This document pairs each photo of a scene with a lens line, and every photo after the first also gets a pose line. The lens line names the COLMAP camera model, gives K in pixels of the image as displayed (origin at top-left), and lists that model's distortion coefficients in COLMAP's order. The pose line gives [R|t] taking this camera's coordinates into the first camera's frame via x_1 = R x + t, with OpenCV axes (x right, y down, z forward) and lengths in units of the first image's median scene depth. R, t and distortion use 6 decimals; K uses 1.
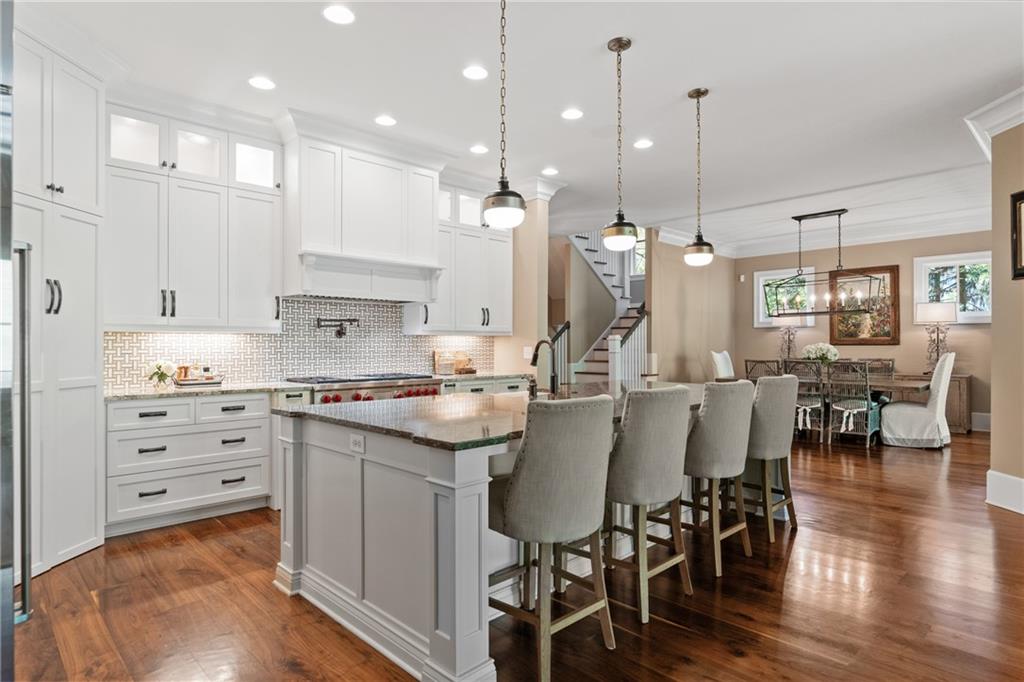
lens RADIAL K [[579.7, 0, 506.1], [0, 579.7, 342.3], [0, 0, 1]] dist [-0.003795, 0.000708]
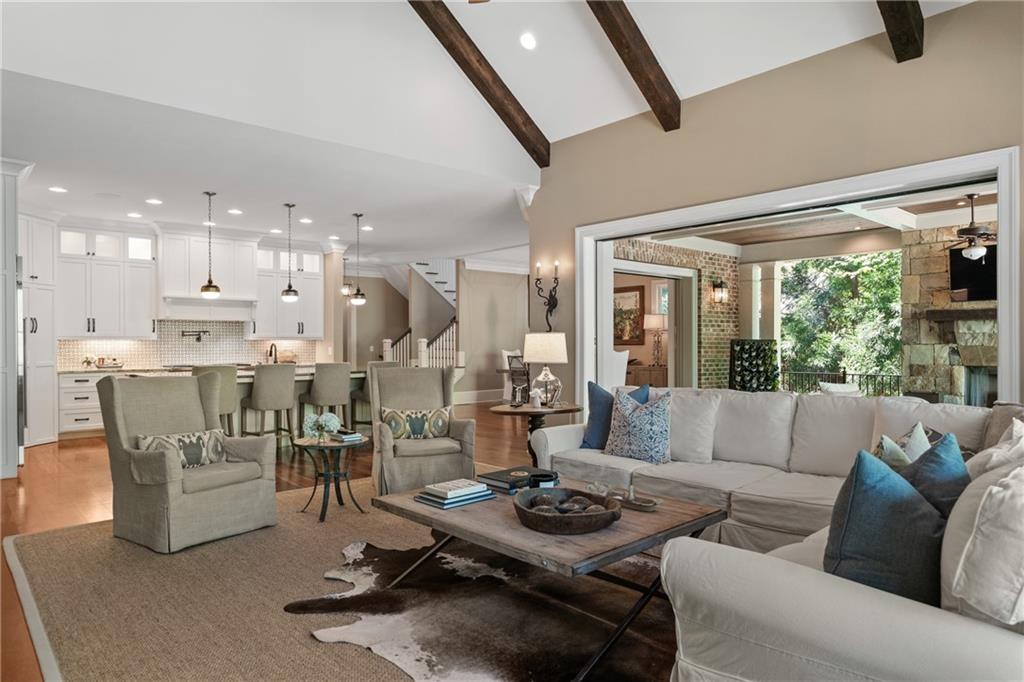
lens RADIAL K [[654.4, 0, 505.4], [0, 654.4, 344.8], [0, 0, 1]] dist [-0.000387, 0.001432]
pose [[0.999130, -0.002085, -0.041647, 0.582456], [0.002303, 0.999984, 0.005182, -0.006046], [0.041635, -0.005274, 0.999119, -0.738788]]
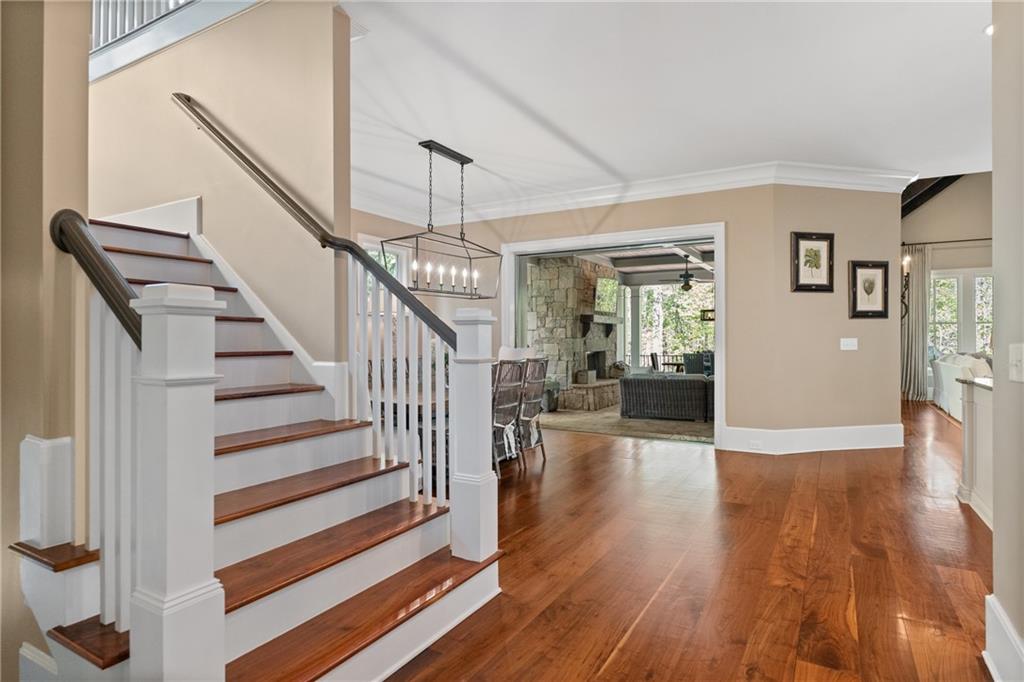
lens RADIAL K [[560.2, 0, 523.6], [0, 560.2, 342.2], [0, 0, 1]] dist [0.001332, -0.000622]
pose [[-0.286430, -0.004130, 0.958092, -0.171013], [-0.002472, 0.999991, 0.003572, 0.008460], [-0.958098, -0.001346, -0.286437, 1.364010]]
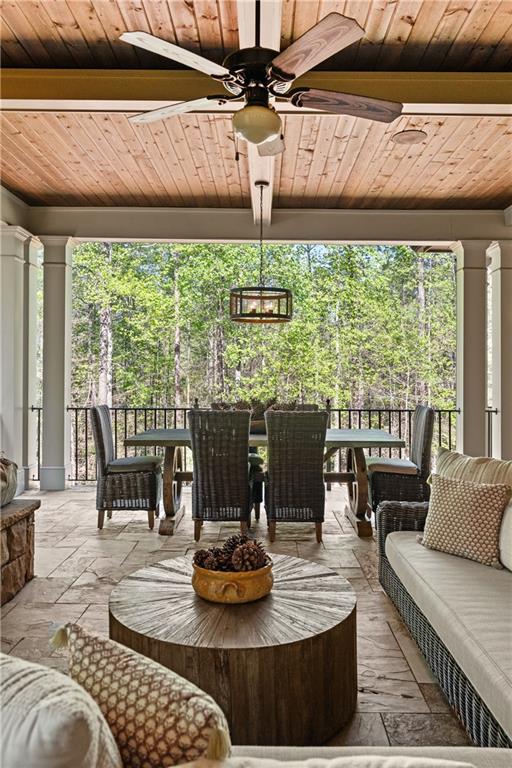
lens RADIAL K [[568.5, 0, 256.8], [0, 568.5, 368.0], [0, 0, 1]] dist [0.002002, 0.000489]
pose [[-0.709299, 0.002060, 0.704905, 1.059704], [-0.012942, 0.999789, -0.015944, 0.014211], [-0.704789, -0.020432, -0.709123, 0.661302]]
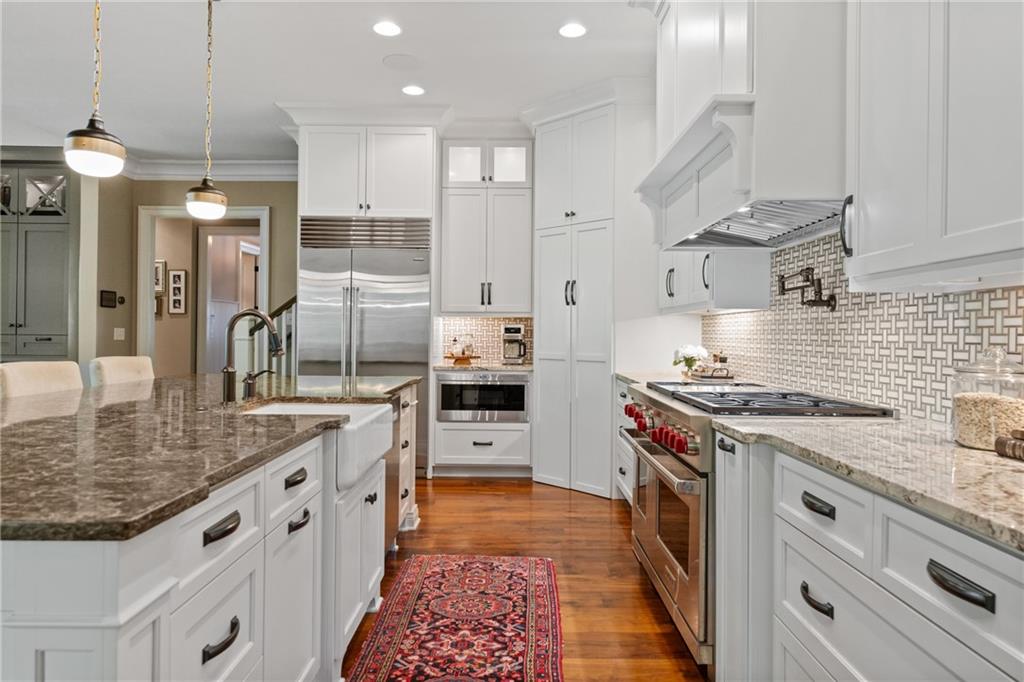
lens RADIAL K [[650.0, 0, 510.7], [0, 650.0, 332.7], [0, 0, 1]] dist [0.002433, -0.000352]
pose [[-0.698846, -0.005899, -0.715248, 0.216533], [-0.007304, 0.999973, -0.001111, 0.009827], [0.715235, 0.004448, -0.698870, 0.998354]]
